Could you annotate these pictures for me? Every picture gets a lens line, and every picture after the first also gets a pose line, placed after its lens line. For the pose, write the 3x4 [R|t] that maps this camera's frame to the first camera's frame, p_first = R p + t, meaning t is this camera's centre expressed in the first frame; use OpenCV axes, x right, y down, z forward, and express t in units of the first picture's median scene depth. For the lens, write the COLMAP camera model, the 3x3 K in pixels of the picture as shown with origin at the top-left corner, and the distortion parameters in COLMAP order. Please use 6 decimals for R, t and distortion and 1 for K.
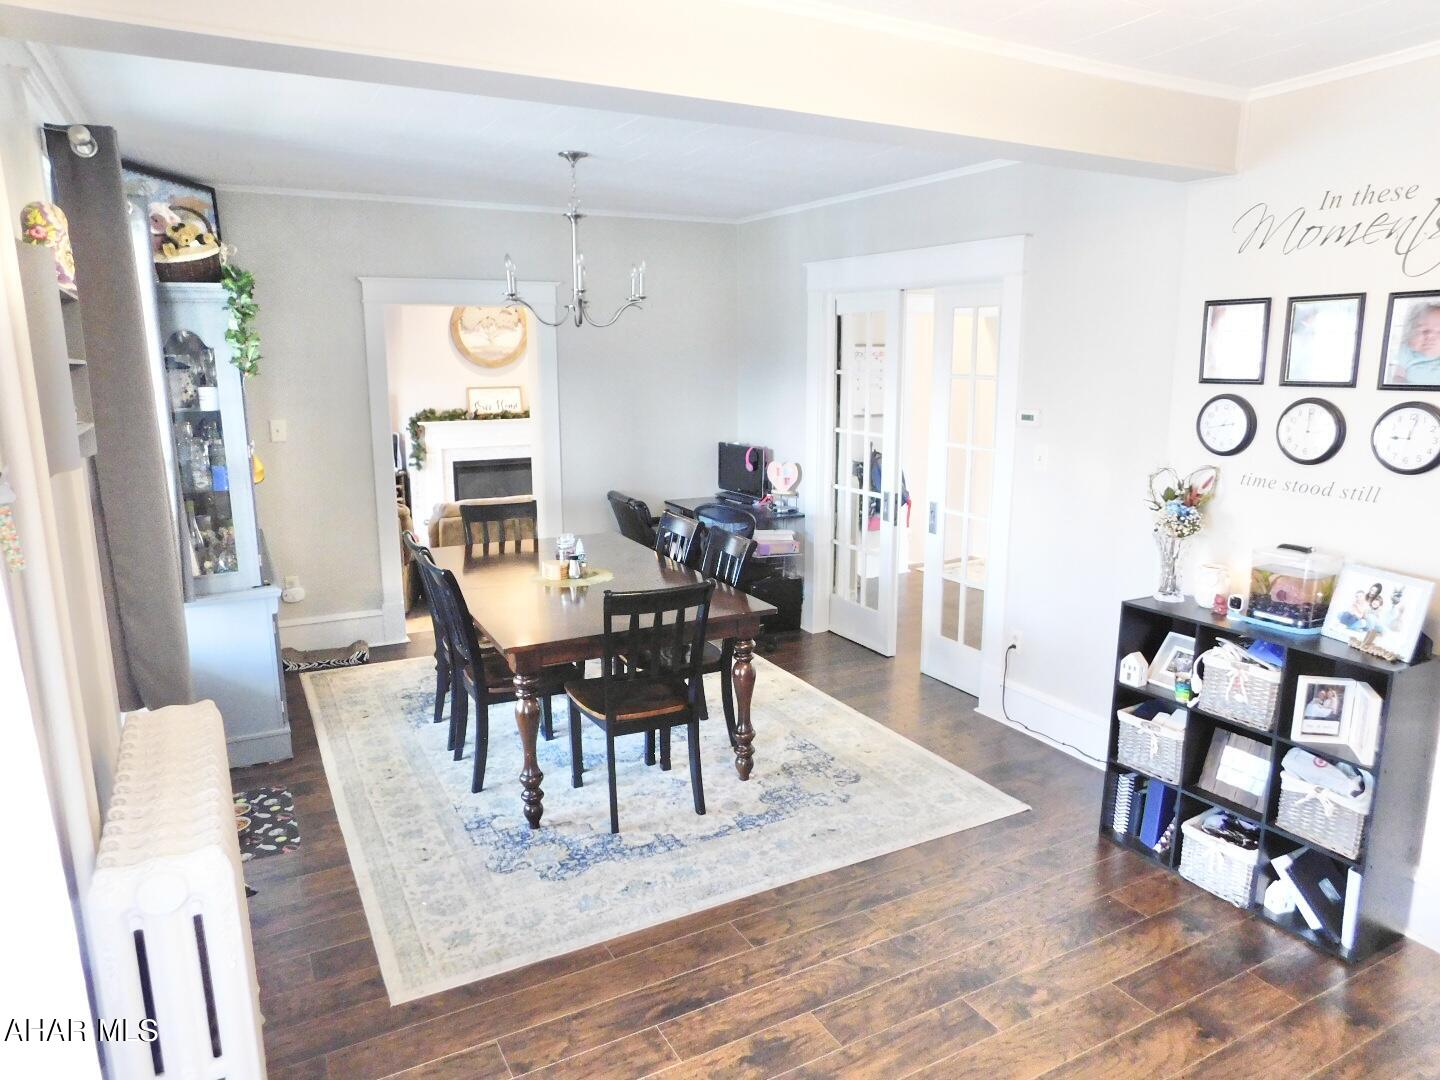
lens RADIAL K [[947.4, 0, 716.4], [0, 947.4, 534.3], [0, 0, 1]] dist [-0.040907, 0.019273]
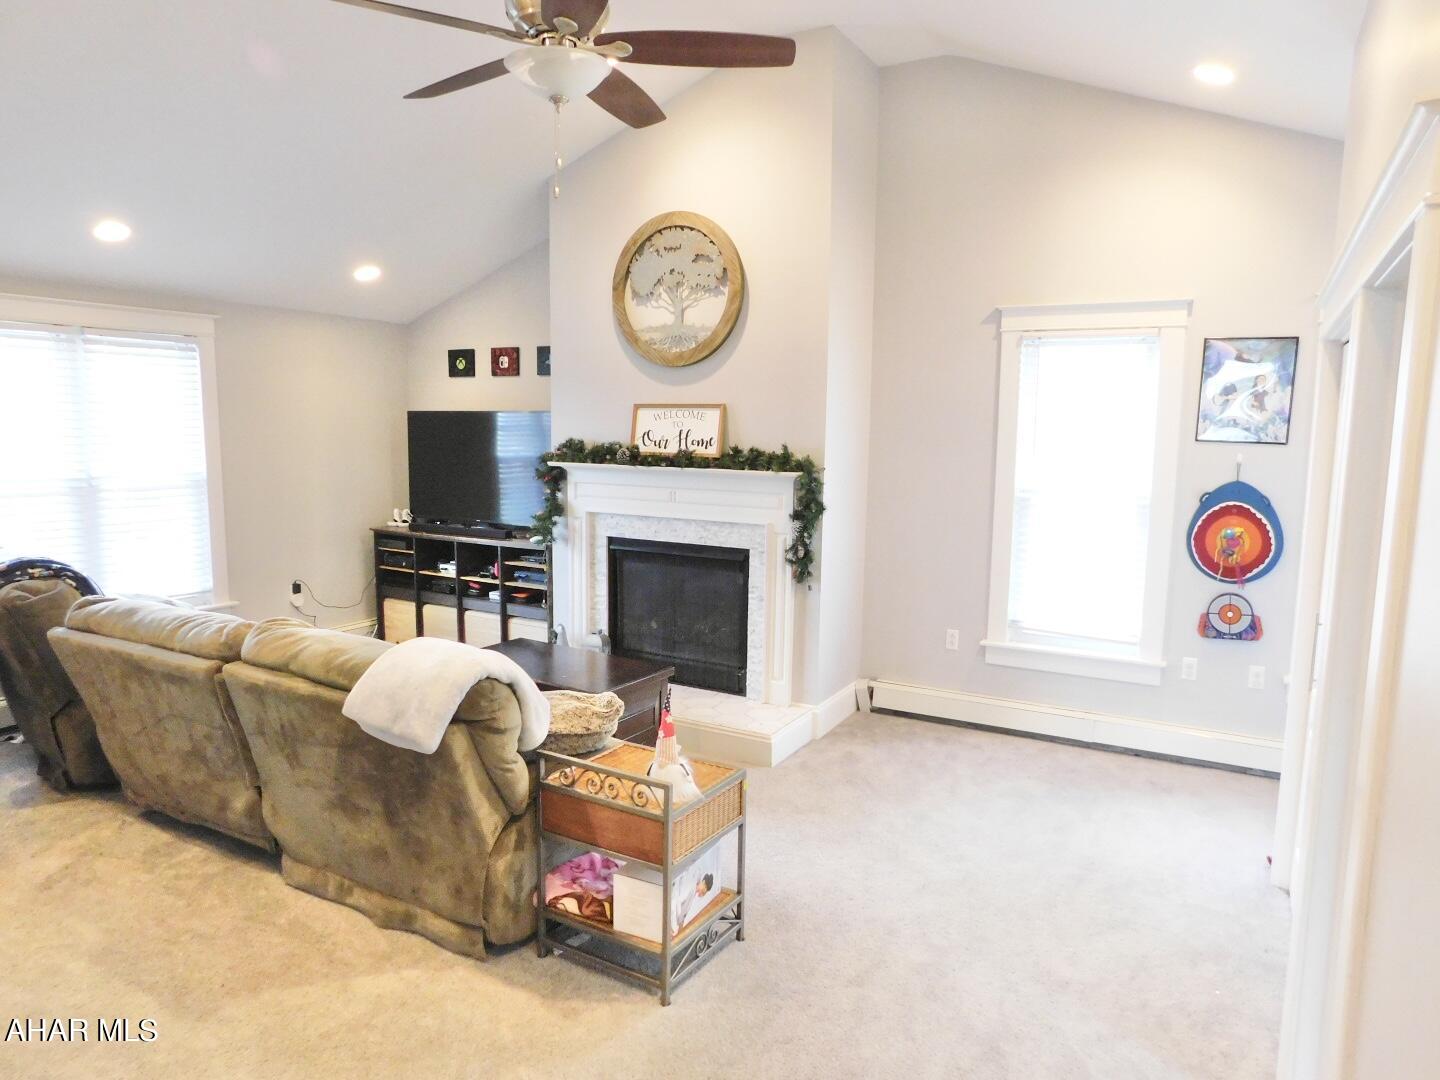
lens RADIAL K [[947.4, 0, 718.3], [0, 947.4, 542.3], [0, 0, 1]] dist [-0.040907, 0.019273]
pose [[0.529289, 0.115497, -0.840544, 0.228497], [-0.174649, 0.984306, 0.025274, -0.102561], [0.830272, 0.133423, 0.541154, 0.776853]]
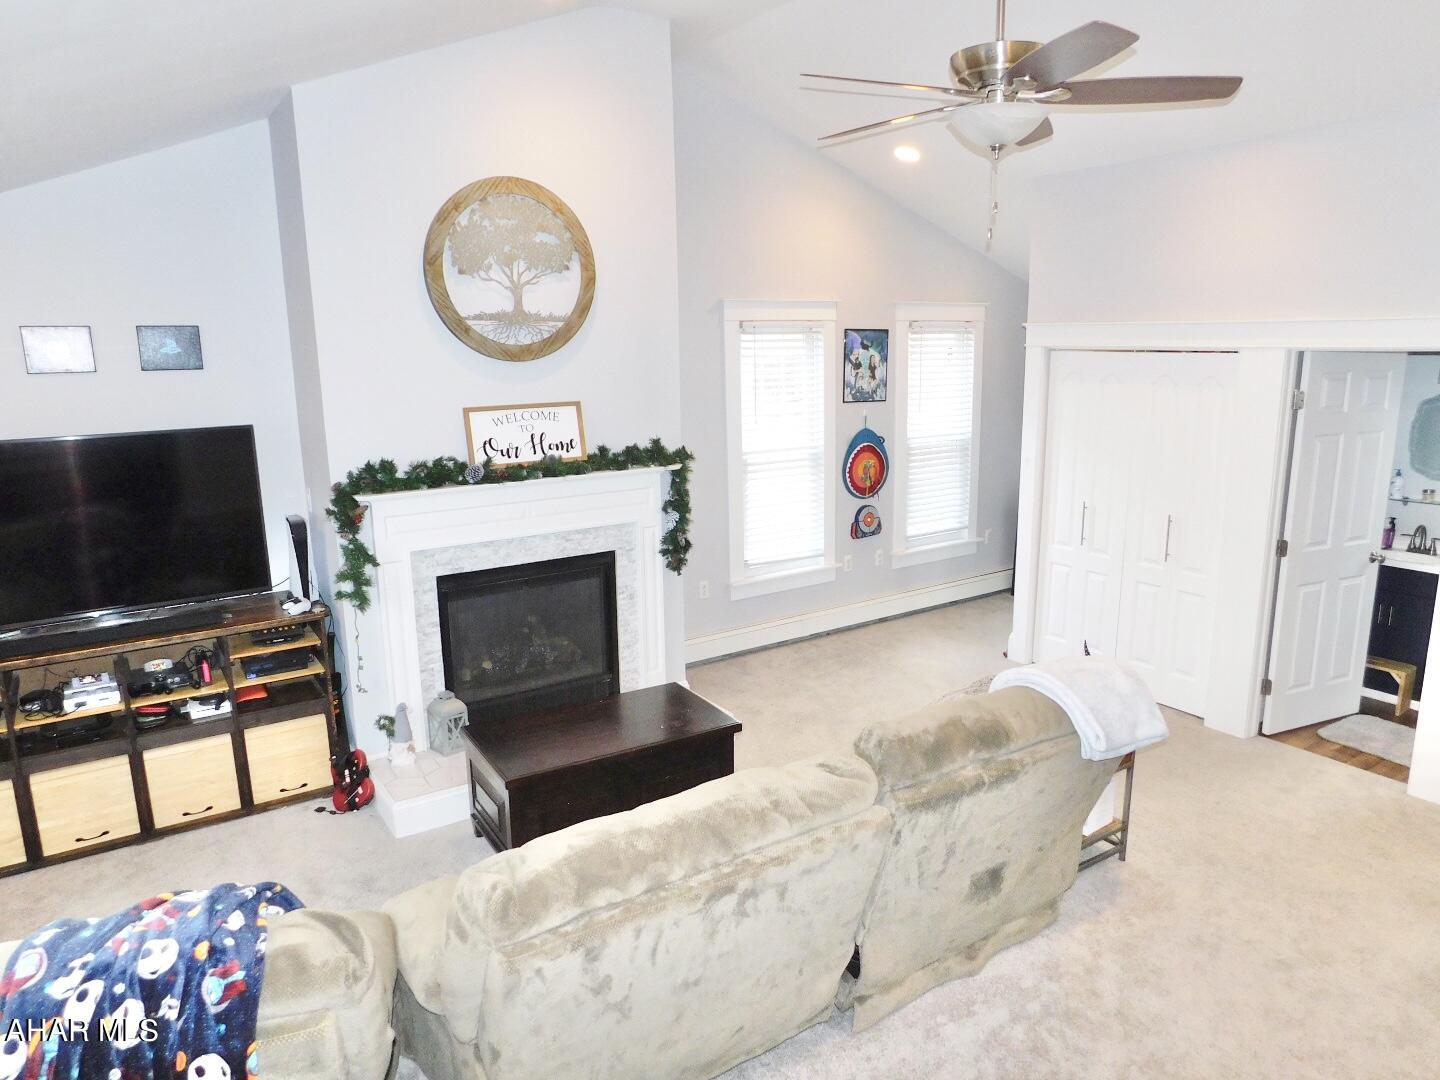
lens RADIAL K [[947.4, 0, 710.6], [0, 947.4, 543.5], [0, 0, 1]] dist [-0.040907, 0.019273]
pose [[0.996613, -0.033204, 0.075240, -0.190164], [0.031682, 0.999270, 0.021330, -0.101077], [-0.075893, -0.018874, 0.996937, 0.568107]]
